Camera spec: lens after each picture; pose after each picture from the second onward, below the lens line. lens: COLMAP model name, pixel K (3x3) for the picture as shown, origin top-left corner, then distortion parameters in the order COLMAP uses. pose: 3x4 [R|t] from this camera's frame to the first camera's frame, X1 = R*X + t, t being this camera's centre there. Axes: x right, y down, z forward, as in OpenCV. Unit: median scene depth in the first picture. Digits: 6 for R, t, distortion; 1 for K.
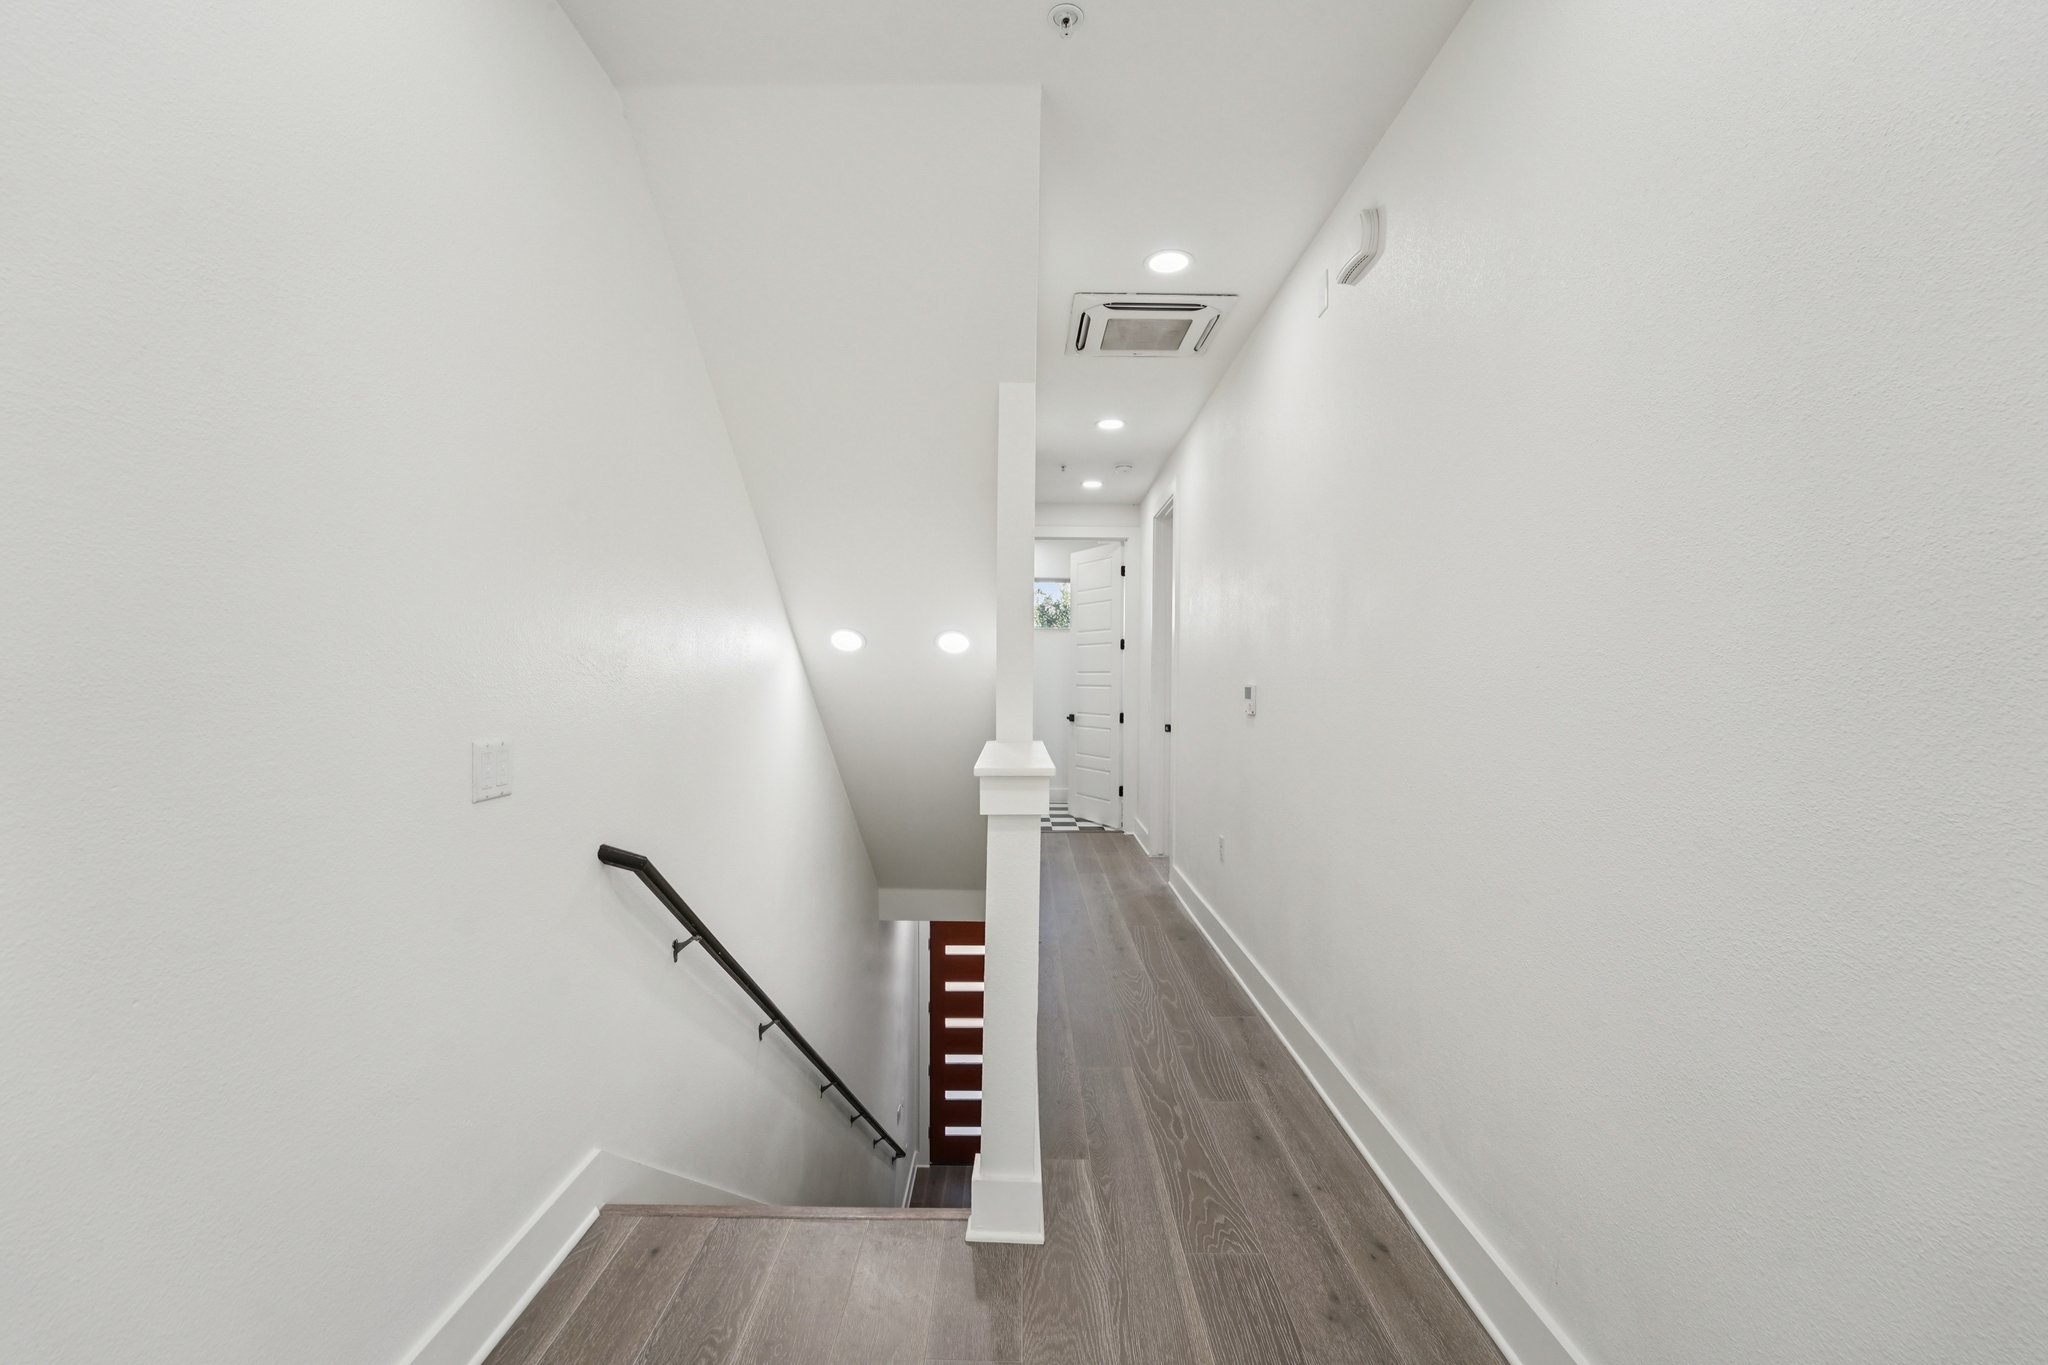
lens RADIAL K [[851.9, 0, 1019.7], [0, 851.9, 685.6], [0, 0, 1]] dist [-0.021133, -0.001256]
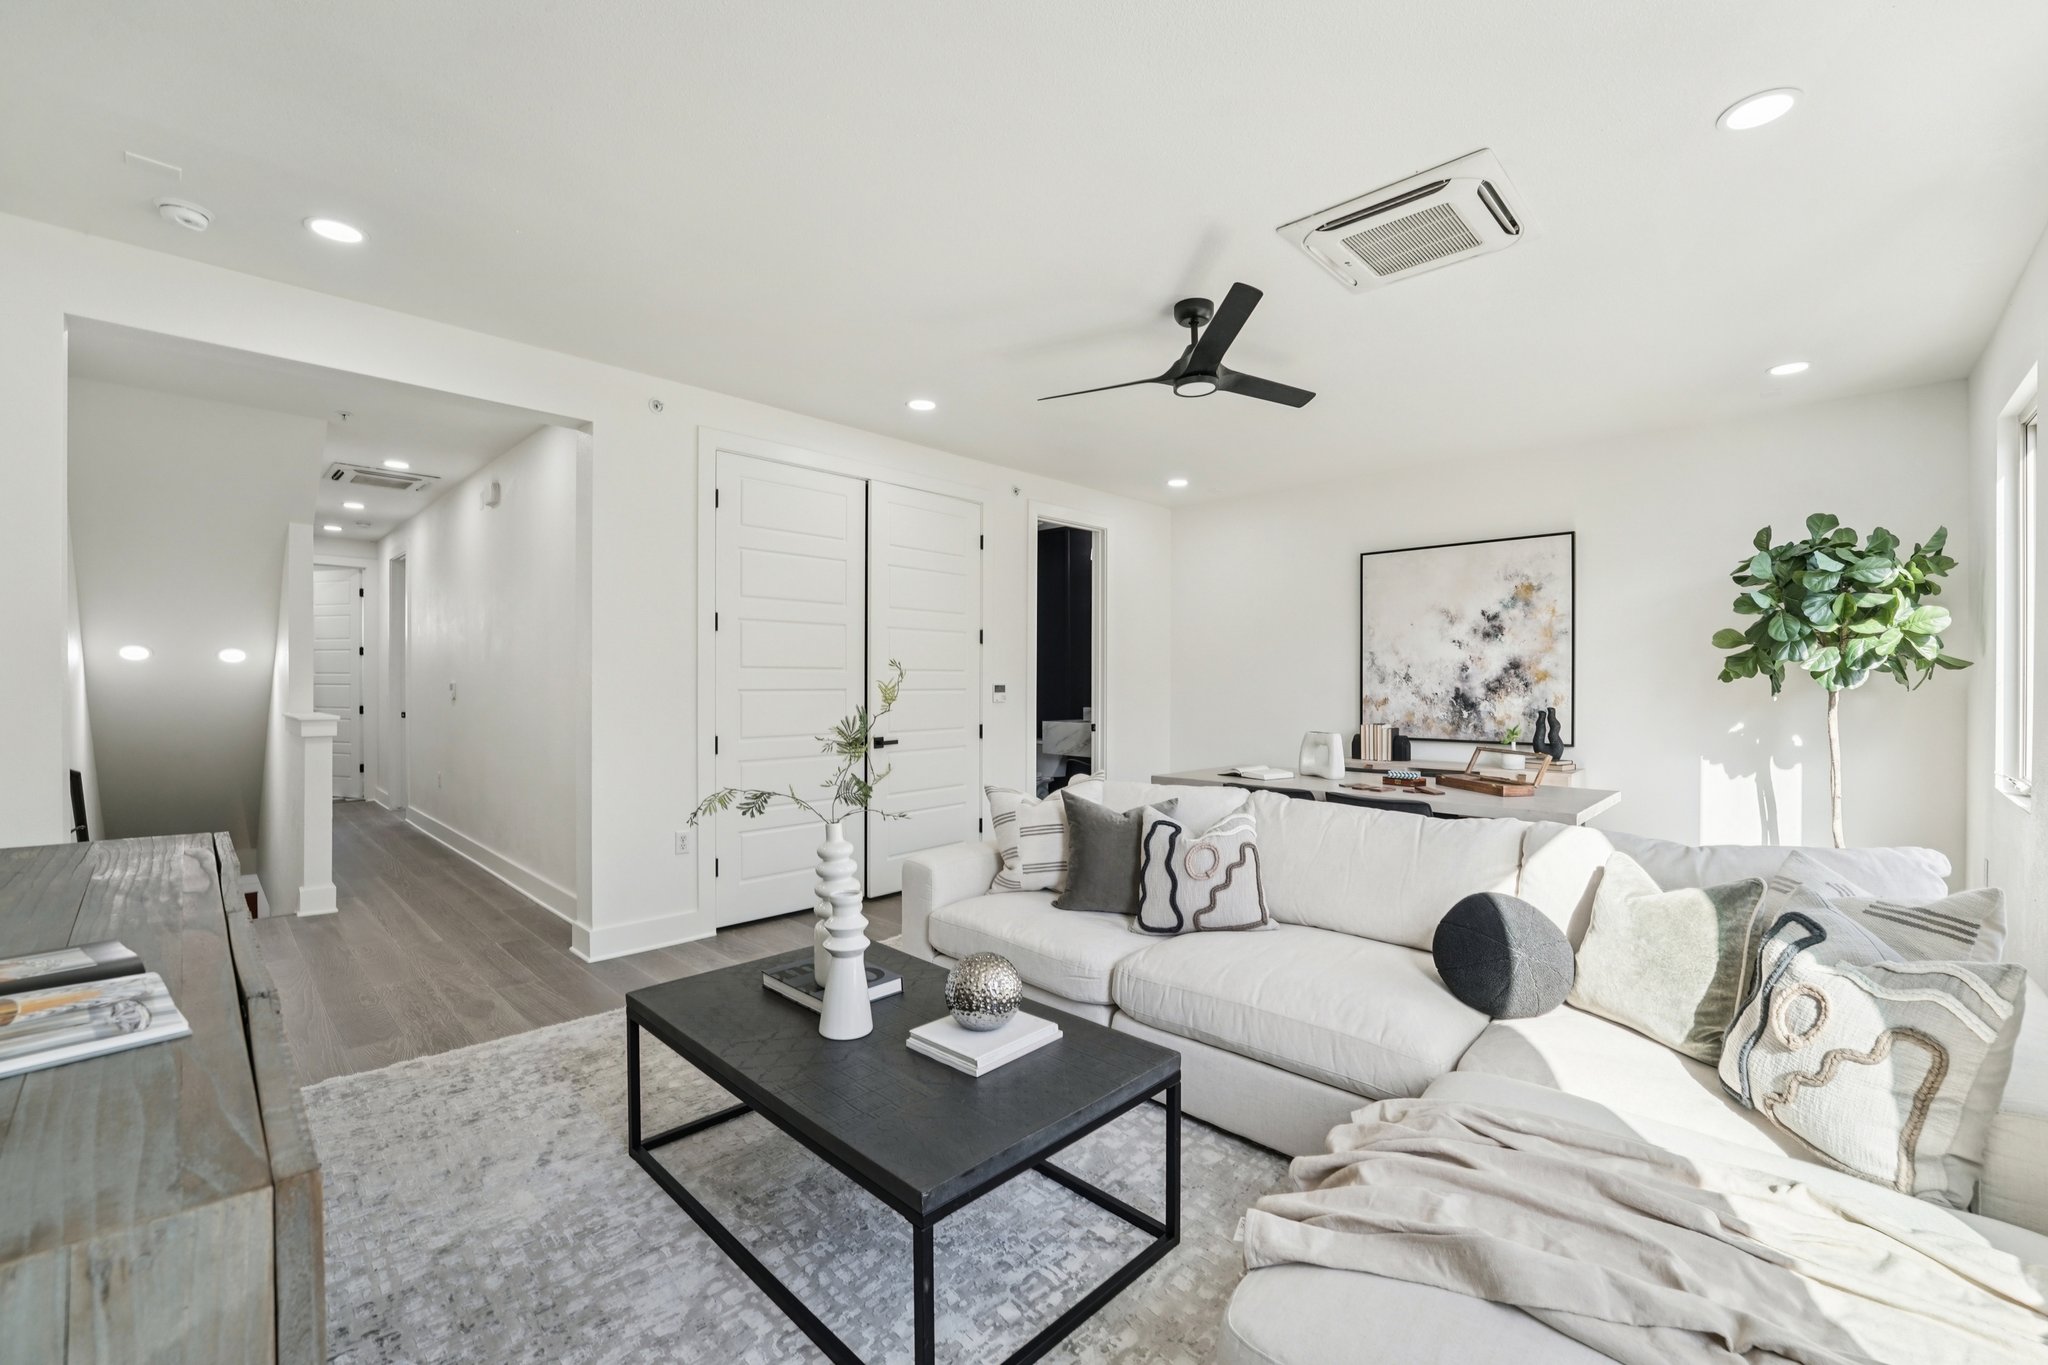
lens RADIAL K [[851.9, 0, 1010.4], [0, 851.9, 688.1], [0, 0, 1]] dist [-0.021133, -0.001256]
pose [[0.706249, -0.010584, 0.707885, -0.117506], [0.007040, 0.999944, 0.007928, 0.004282], [-0.707929, -0.000615, 0.706284, -0.797016]]
